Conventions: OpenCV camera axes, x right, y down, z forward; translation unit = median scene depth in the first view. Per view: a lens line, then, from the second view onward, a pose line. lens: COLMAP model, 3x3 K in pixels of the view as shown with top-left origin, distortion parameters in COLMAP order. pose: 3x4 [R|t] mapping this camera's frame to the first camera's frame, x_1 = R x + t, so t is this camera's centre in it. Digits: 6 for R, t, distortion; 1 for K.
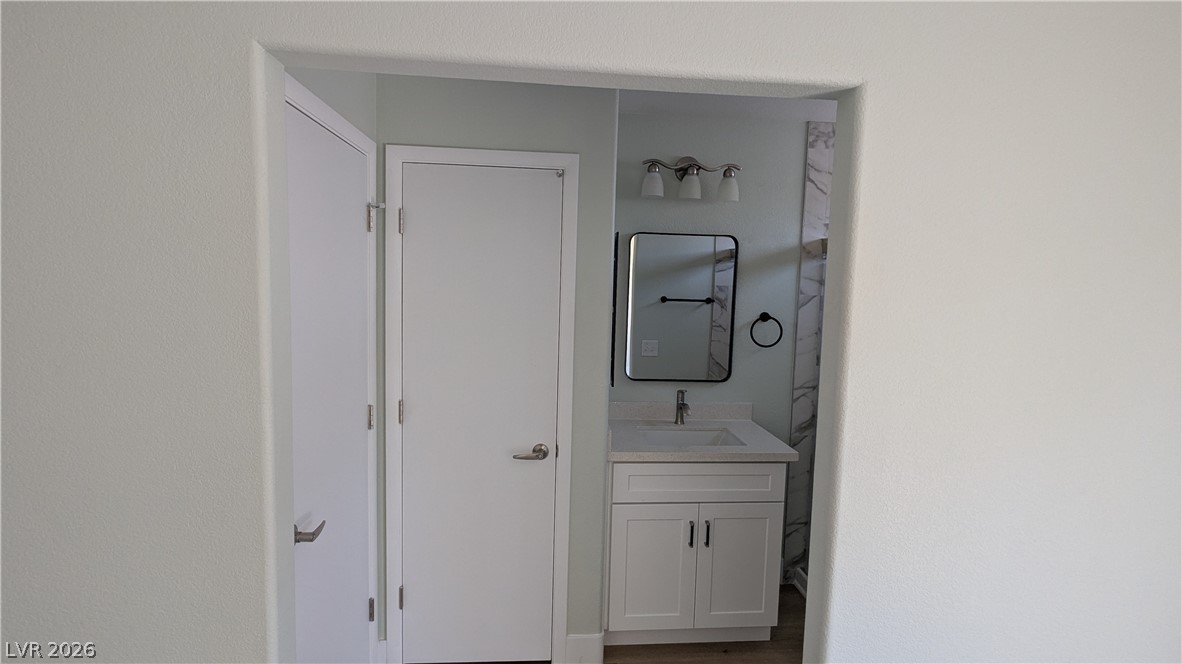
lens RADIAL K [[556.3, 0, 596.0], [0, 556.3, 329.1], [0, 0, 1]] dist [-0.001214, 0.001378]
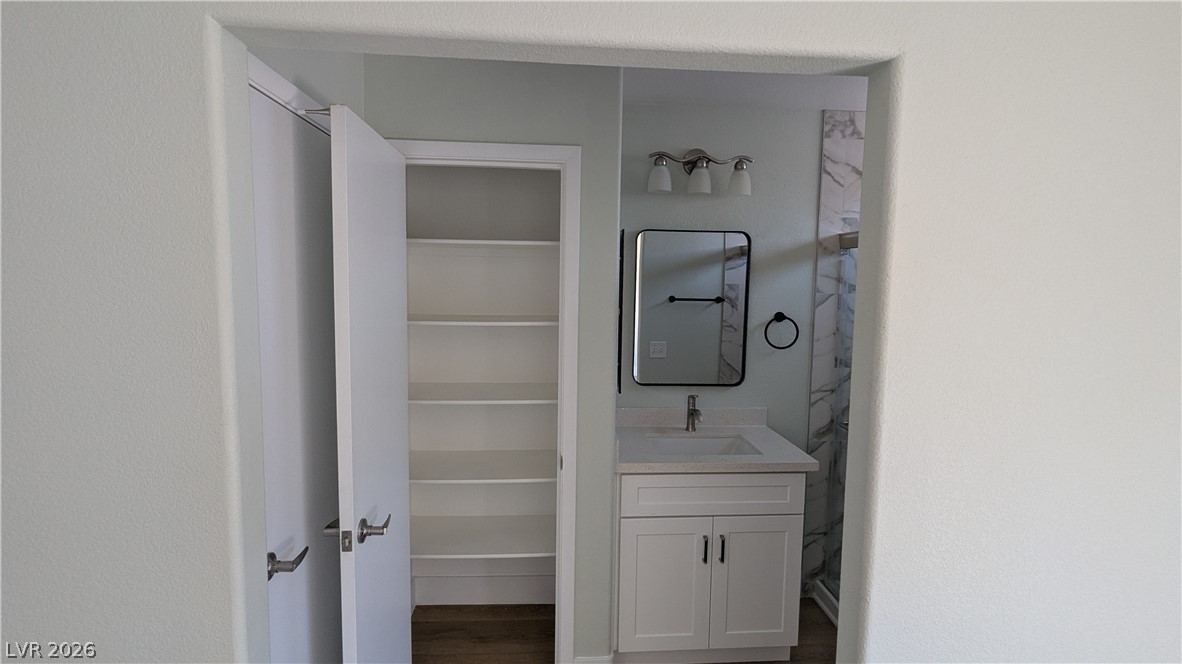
lens RADIAL K [[556.3, 0, 596.1], [0, 556.3, 327.5], [0, 0, 1]] dist [-0.001214, 0.001378]
pose [[0.999864, -0.010671, -0.012539, 0.002860], [0.010656, 0.999942, -0.001302, -0.007086], [0.012553, 0.001169, 0.999921, 0.056032]]
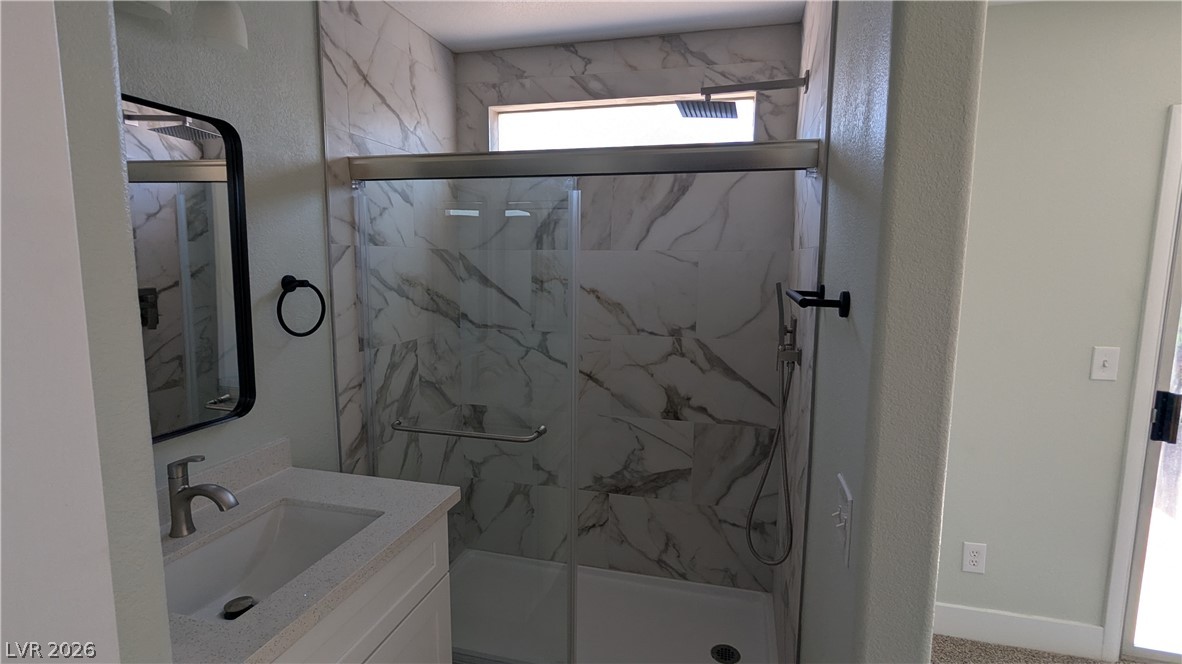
lens RADIAL K [[556.3, 0, 591.7], [0, 556.3, 325.4], [0, 0, 1]] dist [-0.001214, 0.001378]
pose [[0.358179, -0.136533, 0.923616, -0.135166], [0.086924, 0.989830, 0.112612, -0.019613], [-0.929598, 0.039949, 0.366404, 0.590122]]
